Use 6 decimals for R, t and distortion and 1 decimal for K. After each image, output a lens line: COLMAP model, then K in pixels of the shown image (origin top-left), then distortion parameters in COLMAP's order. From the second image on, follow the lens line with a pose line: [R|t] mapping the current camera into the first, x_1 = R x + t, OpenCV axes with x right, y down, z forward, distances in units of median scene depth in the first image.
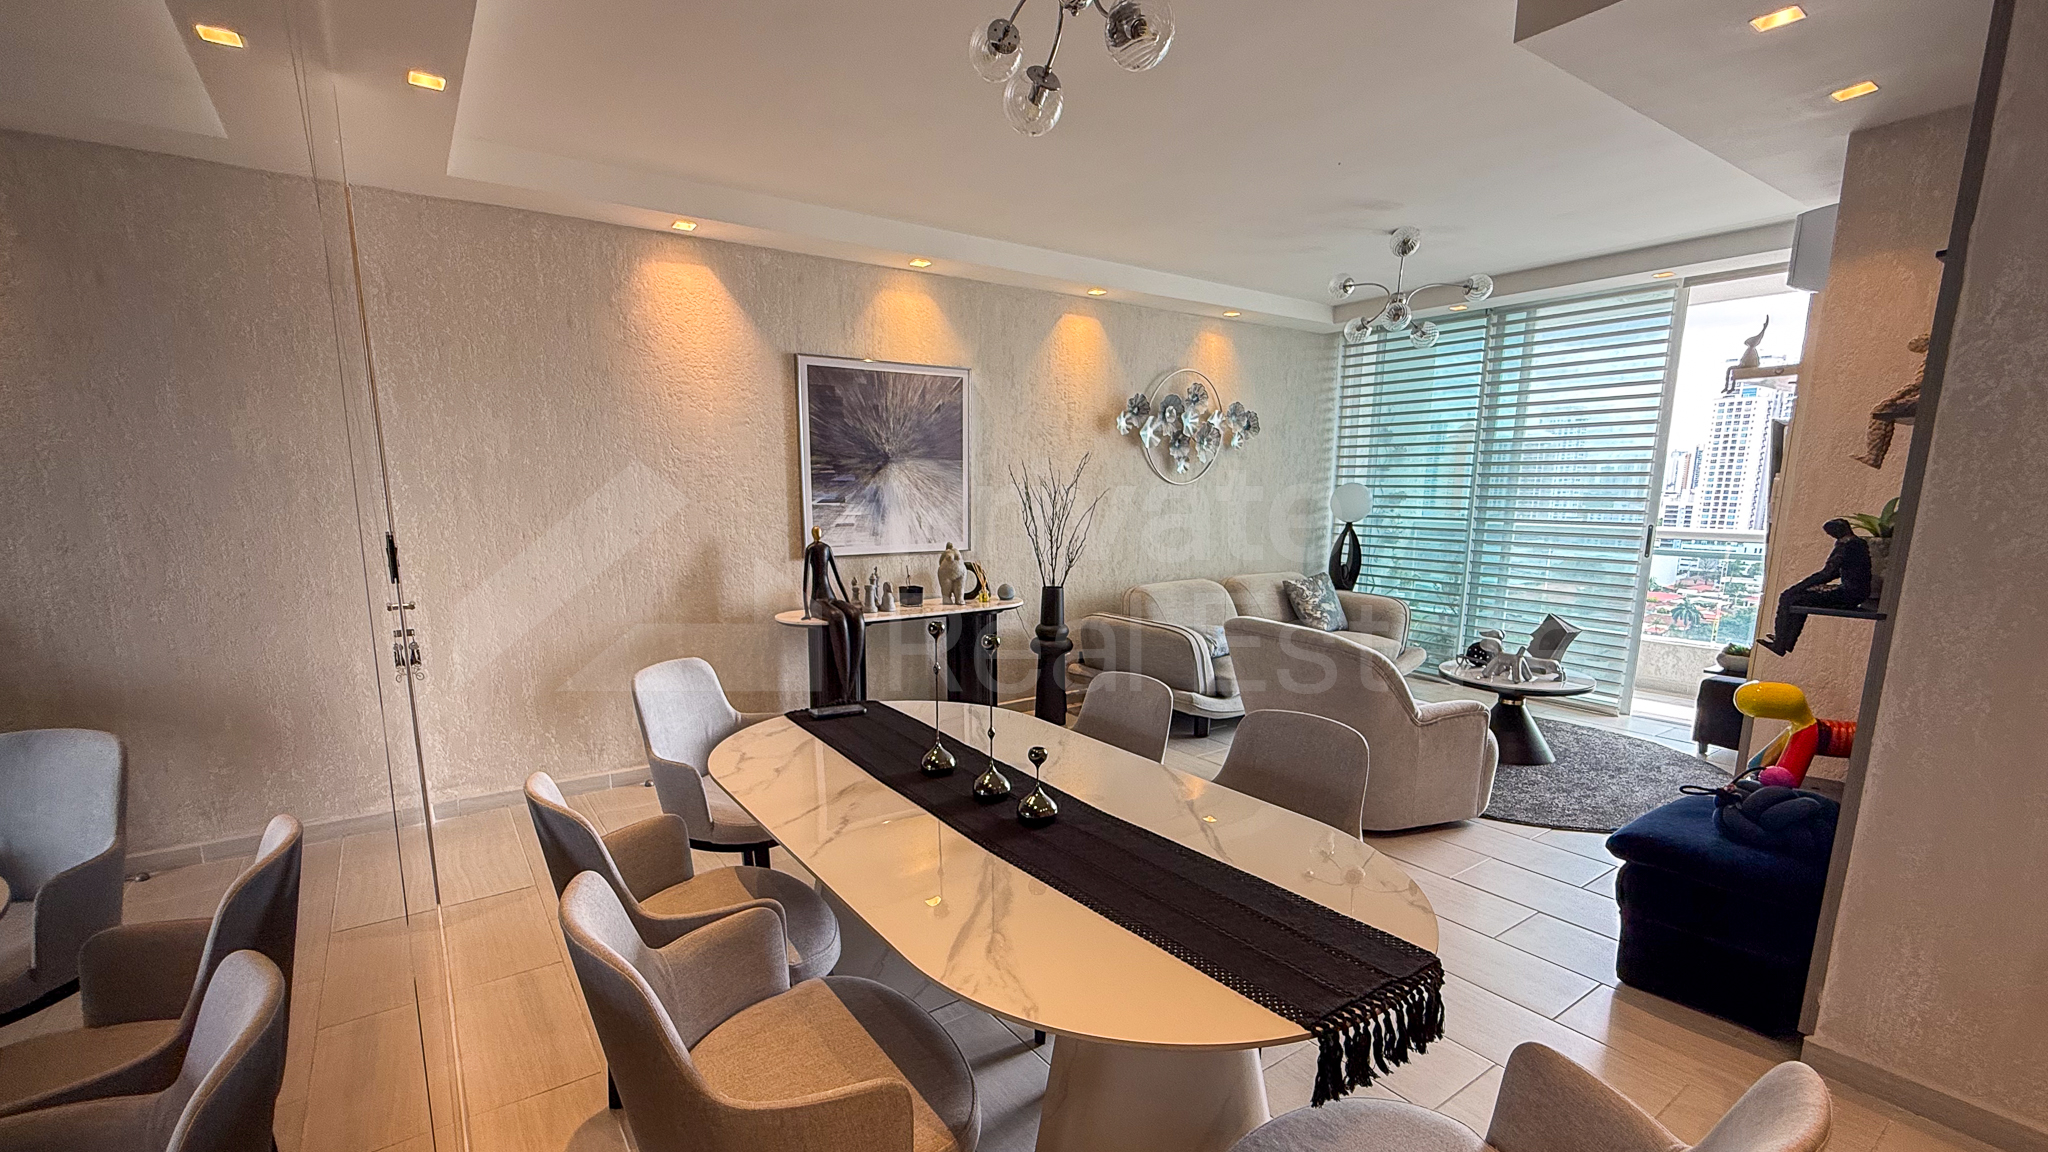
lens RADIAL K [[862.7, 0, 1002.3], [0, 862.7, 641.5], [0, 0, 1]] dist [-0.000765, -0.000304]
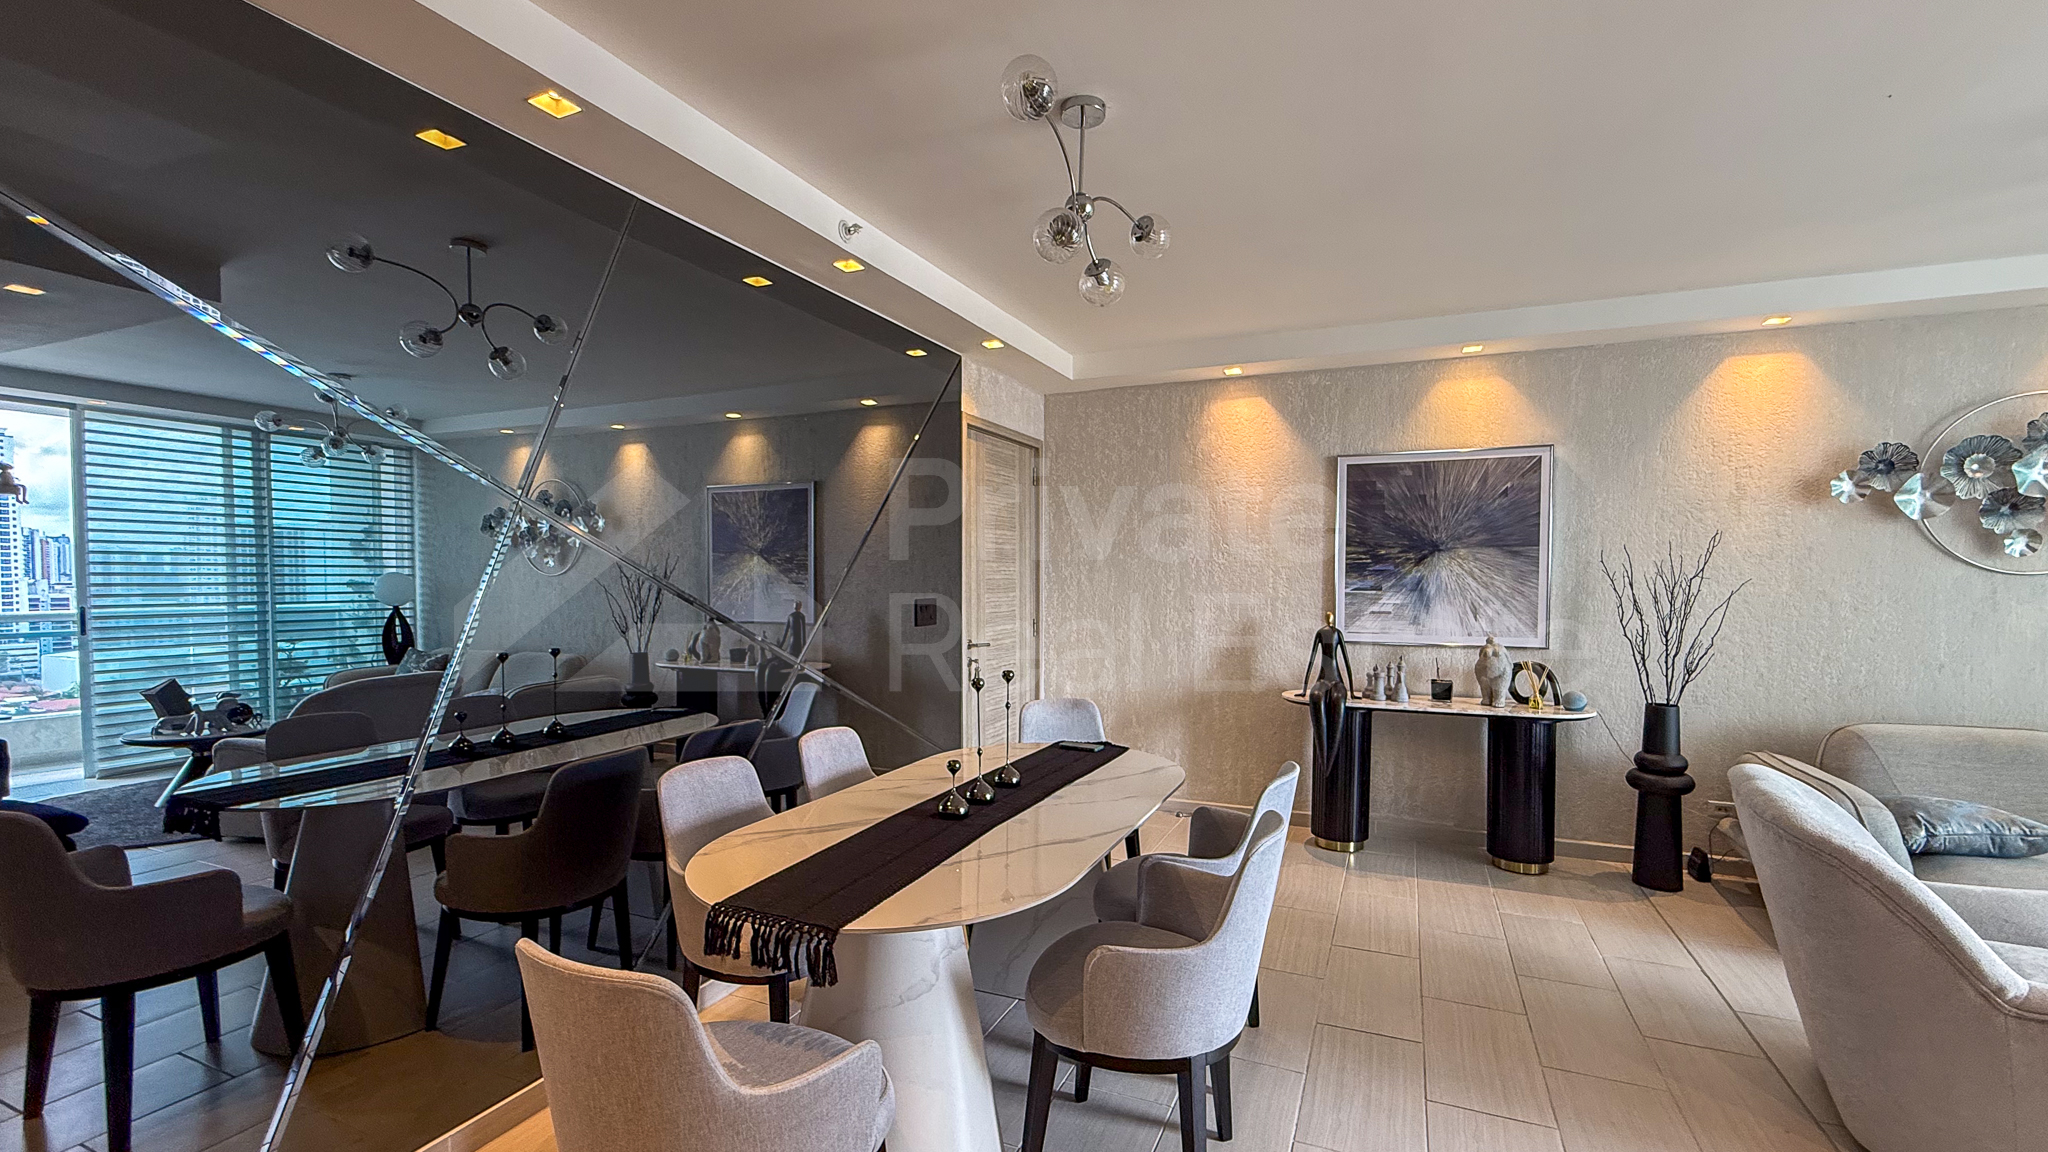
lens RADIAL K [[860.4, 0, 1023.4], [0, 860.4, 594.3], [0, 0, 1]] dist [-0.000352, -0.000374]
pose [[0.523495, 0.019482, -0.851806, 0.392326], [-0.156715, 0.984884, -0.073787, -0.013970], [0.837492, 0.172118, 0.518635, 0.104508]]
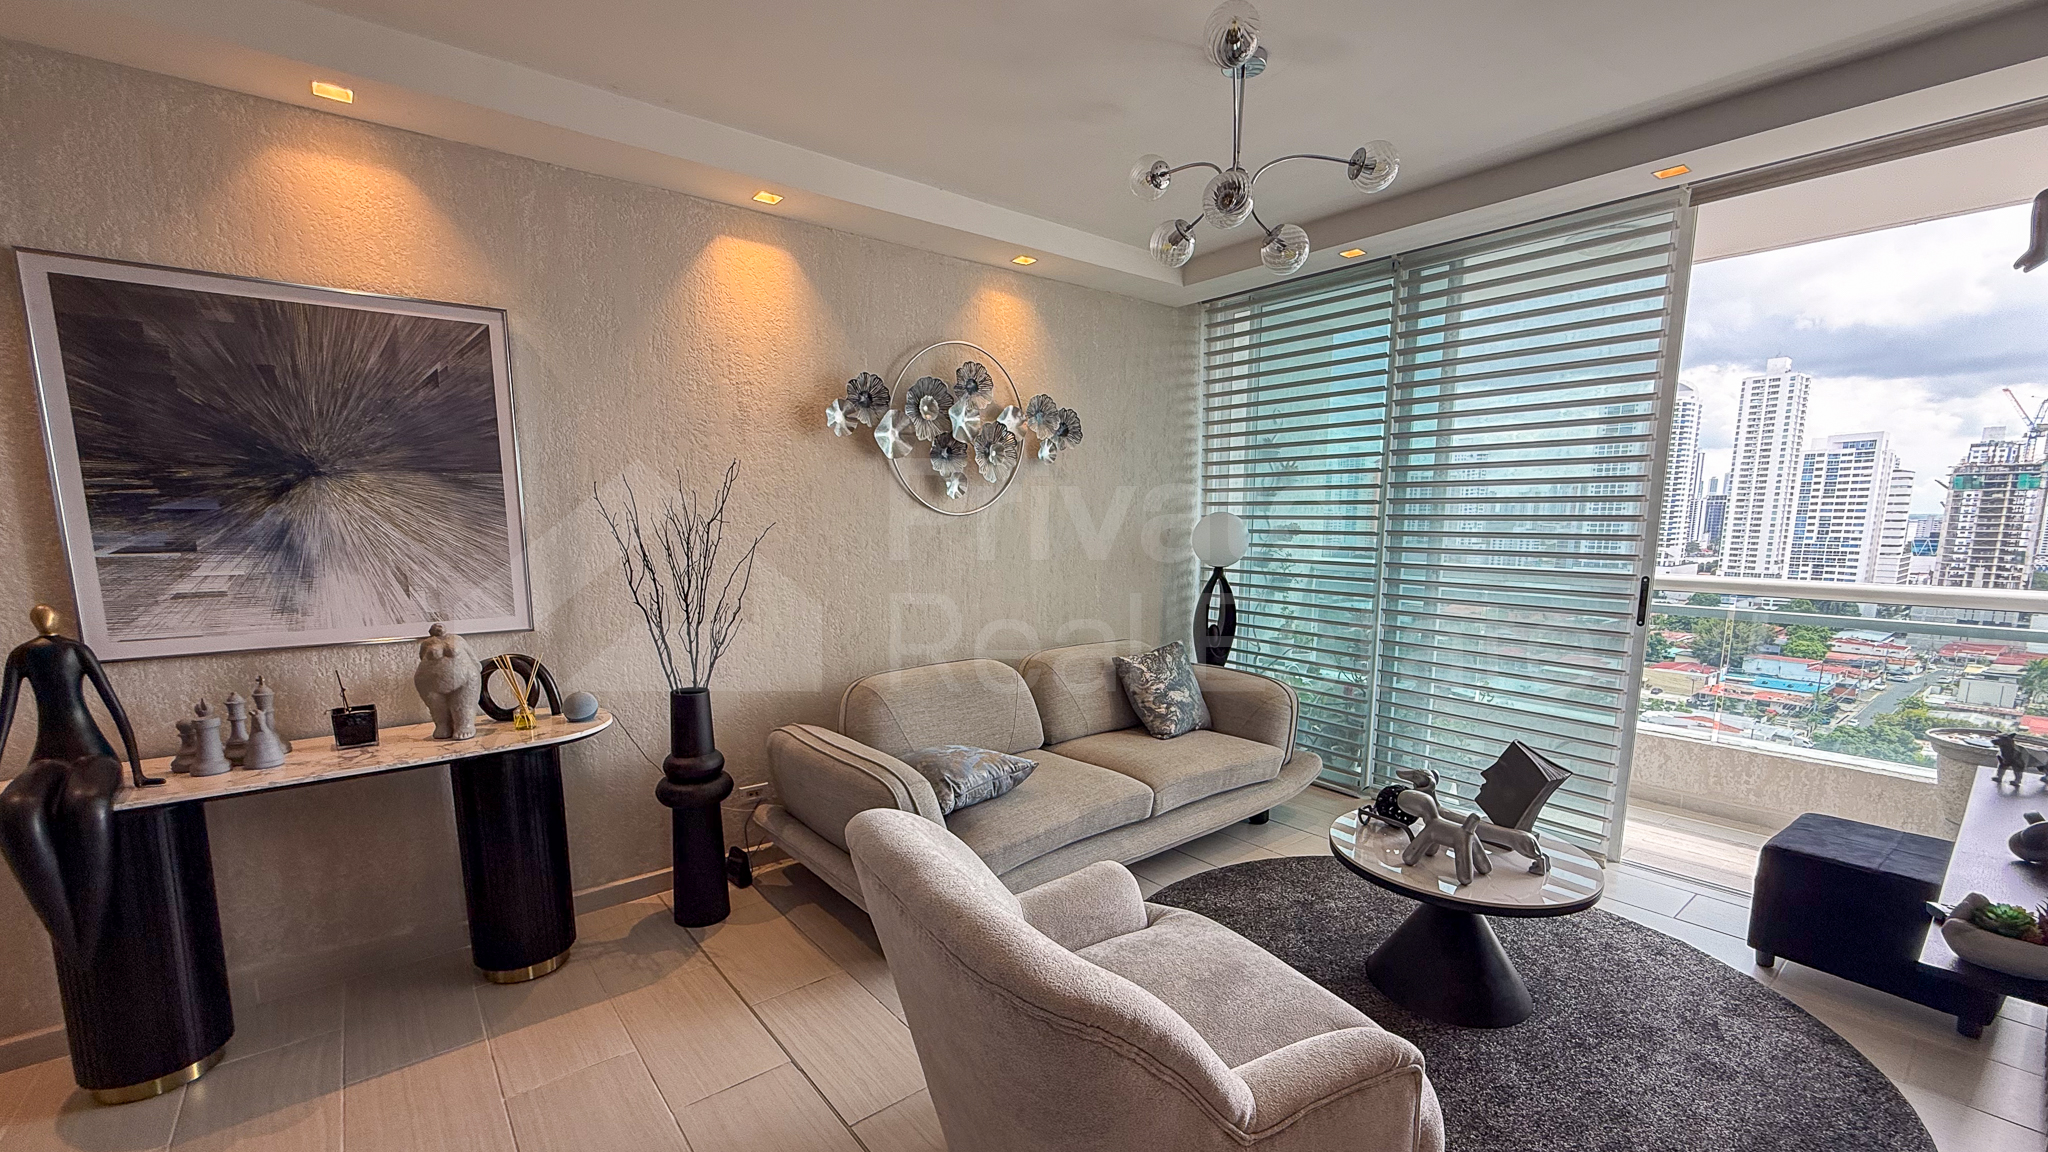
lens RADIAL K [[828.4, 0, 1024.5], [0, 828.4, 642.7], [0, 0, 1]] dist [0.001401, 0.000238]
pose [[0.997017, -0.014910, 0.075726, 0.231498], [0.017087, 0.999457, -0.028172, -0.072444], [-0.075265, 0.029382, 0.996731, 0.403300]]
